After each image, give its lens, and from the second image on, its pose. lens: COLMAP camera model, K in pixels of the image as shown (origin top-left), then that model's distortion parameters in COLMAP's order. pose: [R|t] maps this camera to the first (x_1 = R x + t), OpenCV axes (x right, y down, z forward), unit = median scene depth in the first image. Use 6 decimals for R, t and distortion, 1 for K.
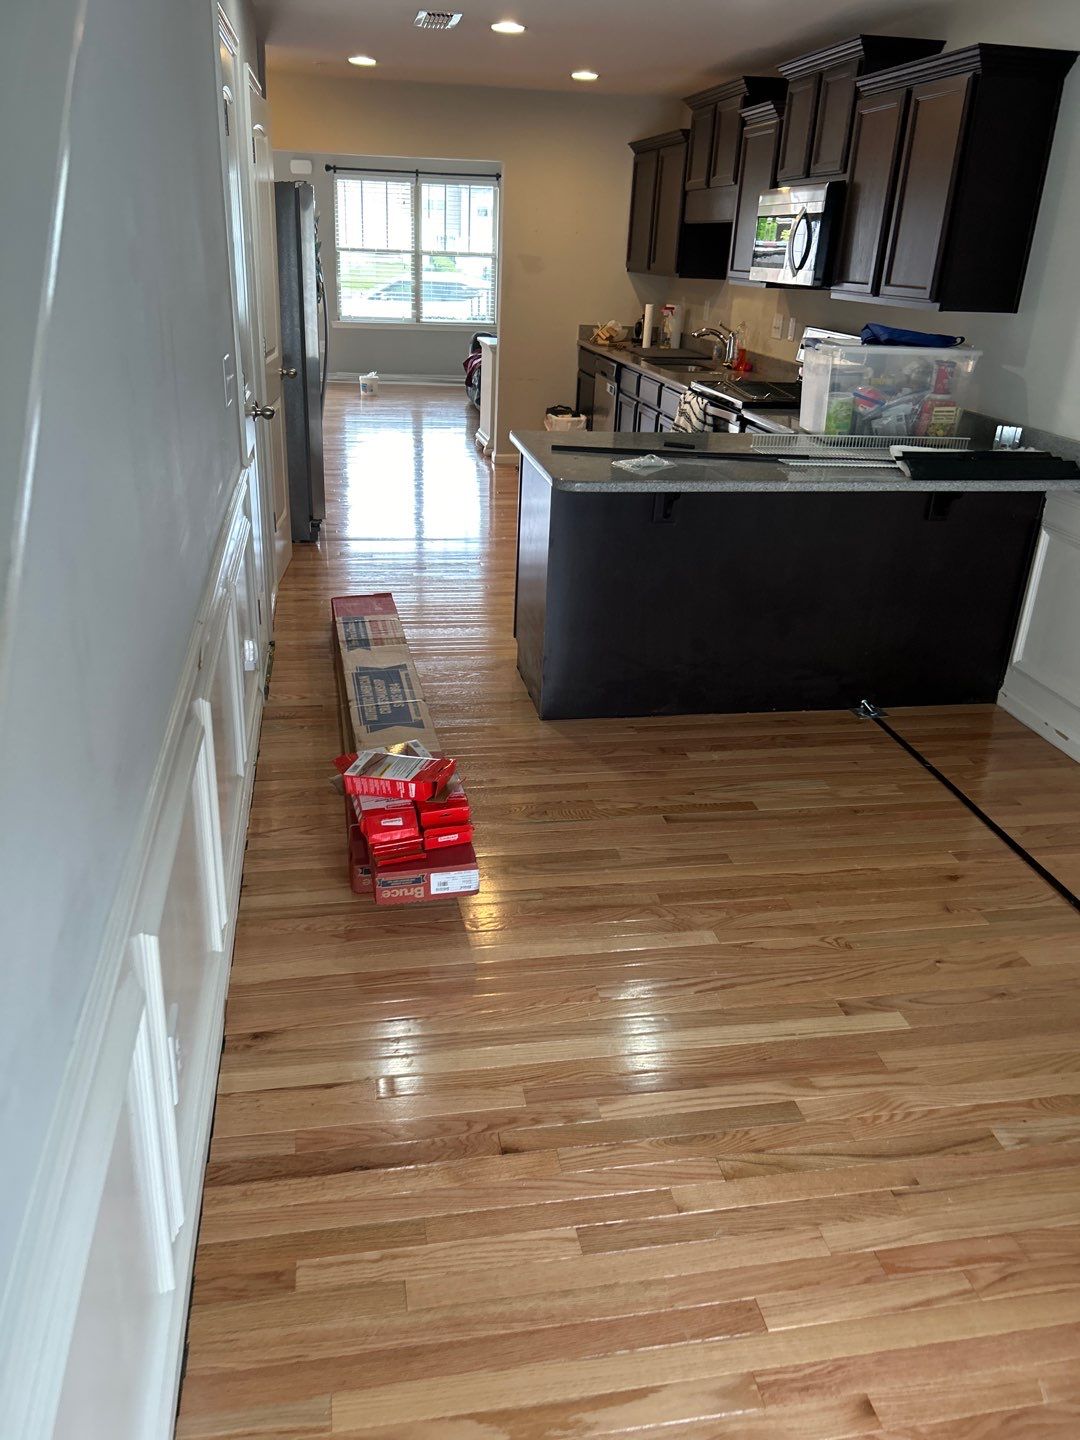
lens RADIAL K [[1076.4, 0, 540.0], [0, 1076.4, 720.0], [0, 0, 1]] dist [0.033632, -0.043343]
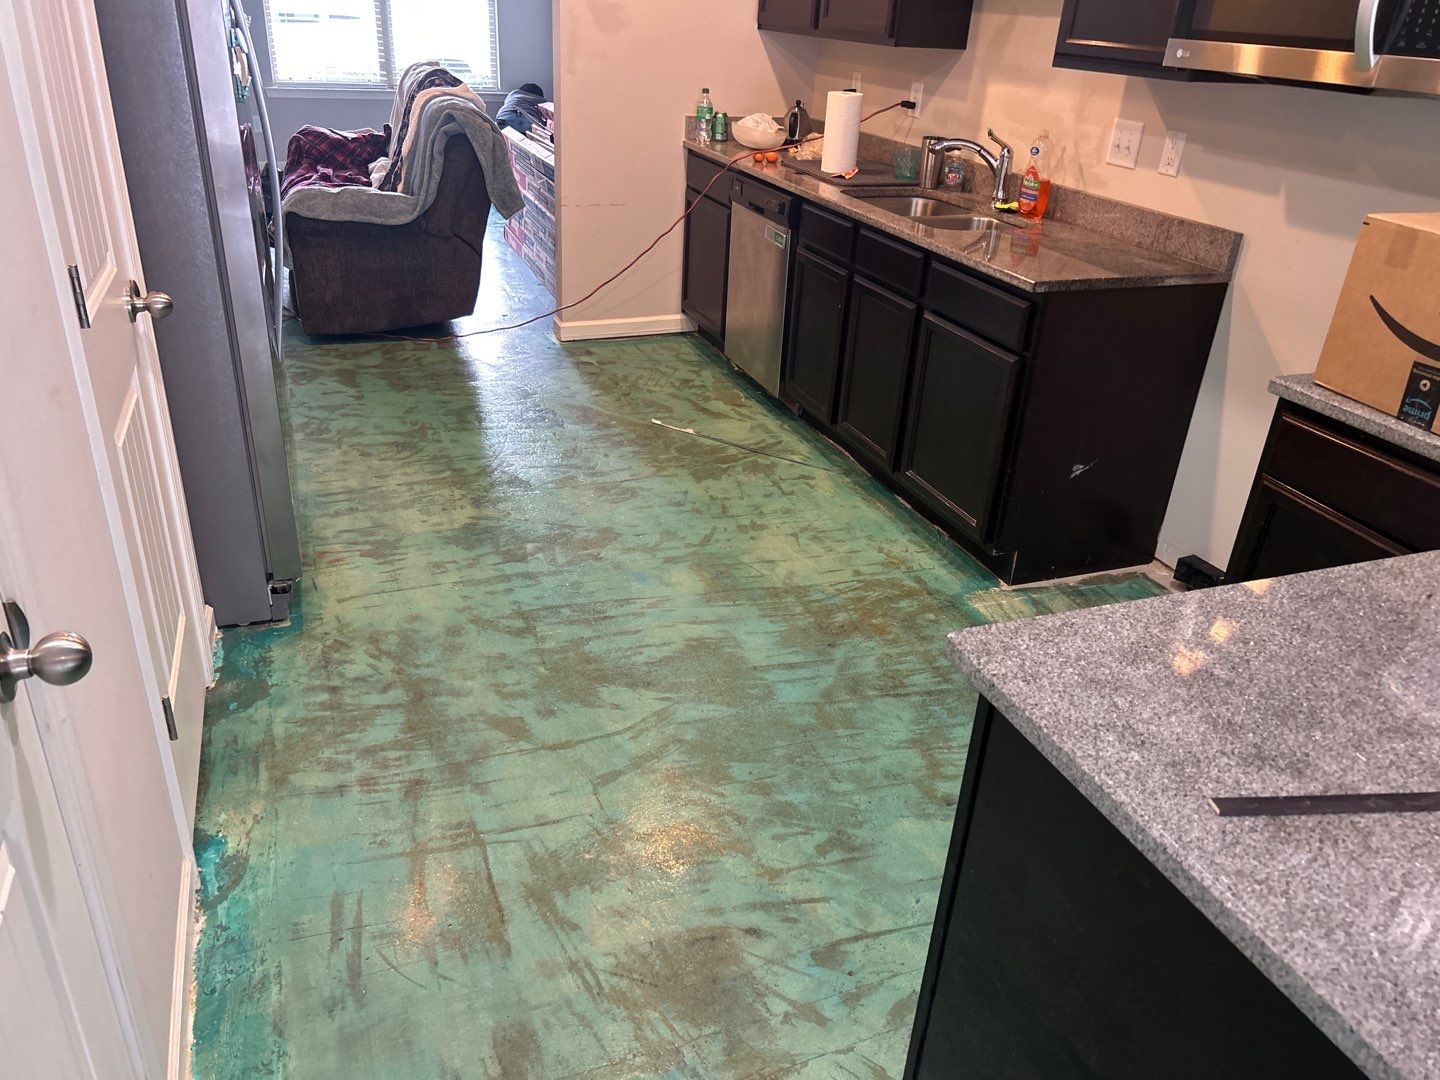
lens RADIAL K [[1076.4, 0, 720.0], [0, 1076.4, 540.0], [0, 0, 1]] dist [0.033632, -0.043343]
pose [[0.982168, -0.076748, 0.171626, -0.081127], [0.065116, 0.995247, 0.072413, -0.190361], [-0.176368, -0.059946, 0.982497, 0.422884]]
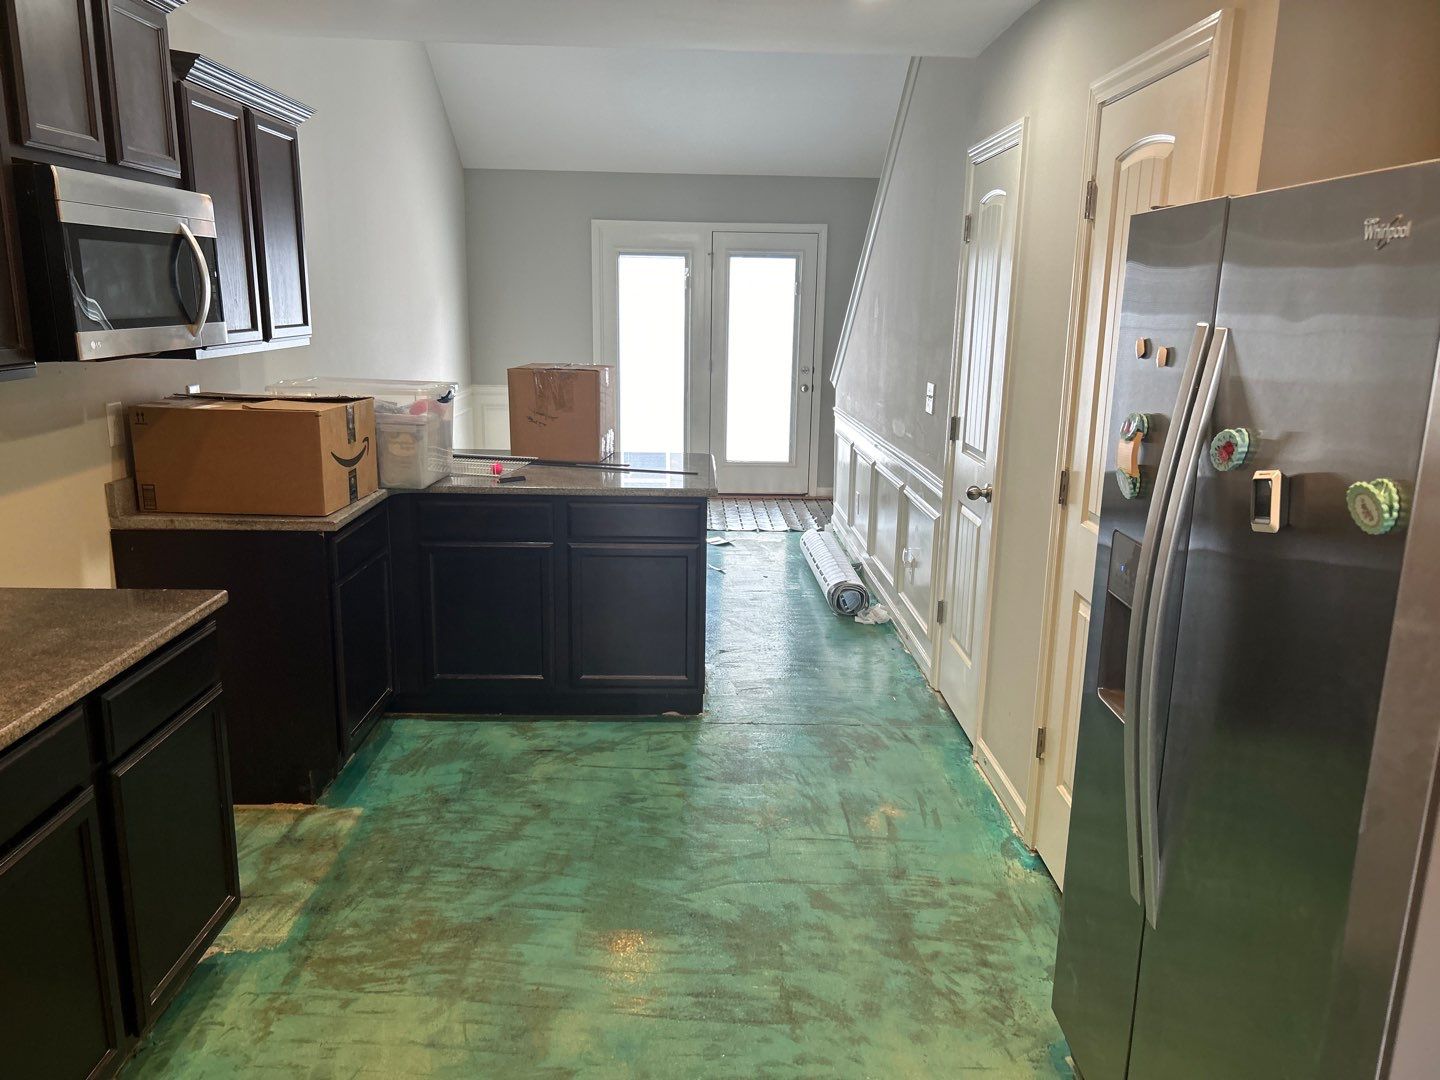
lens RADIAL K [[1076.4, 0, 720.0], [0, 1076.4, 540.0], [0, 0, 1]] dist [0.033632, -0.043343]
pose [[-0.985106, -0.099253, 0.140409, -0.098196], [0.004251, 0.802276, 0.596938, -0.468769], [-0.171895, 0.588644, -0.789905, 1.035753]]
